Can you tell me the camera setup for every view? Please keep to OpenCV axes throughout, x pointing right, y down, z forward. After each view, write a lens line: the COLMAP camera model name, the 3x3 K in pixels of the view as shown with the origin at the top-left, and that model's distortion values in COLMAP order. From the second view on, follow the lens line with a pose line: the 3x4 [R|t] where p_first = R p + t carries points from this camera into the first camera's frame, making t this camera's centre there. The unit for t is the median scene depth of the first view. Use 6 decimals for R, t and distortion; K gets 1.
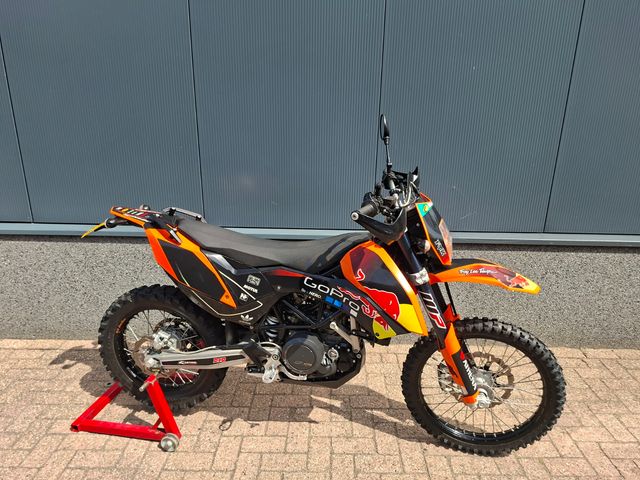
lens RADIAL K [[454.5, 0, 320.7], [0, 454.5, 246.6], [0, 0, 1]] dist [0.065068, -0.076253]
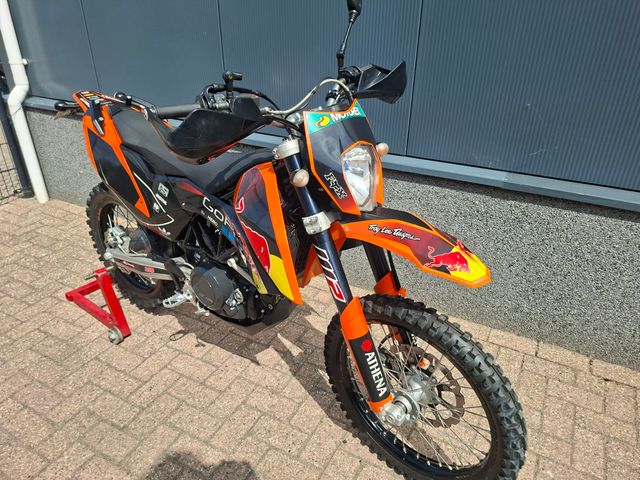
lens RADIAL K [[452.0, 0, 315.0], [0, 452.0, 240.0], [0, 0, 1]] dist [0.068071, -0.074032]
pose [[0.878948, 0.211109, -0.427648, 0.447353], [-0.137094, 0.970687, 0.197411, -0.039319], [0.456788, -0.114886, 0.882126, 0.332146]]
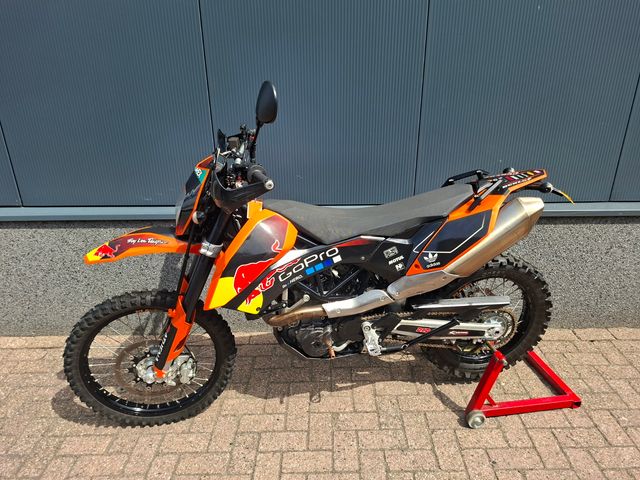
lens RADIAL K [[451.6, 0, 322.9], [0, 451.6, 239.3], [0, 0, 1]] dist [0.066567, -0.074343]
pose [[0.999555, -0.028832, 0.007597, -0.090979], [0.028196, 0.996892, 0.073557, -0.051383], [-0.009694, -0.073310, 0.997262, 0.174085]]
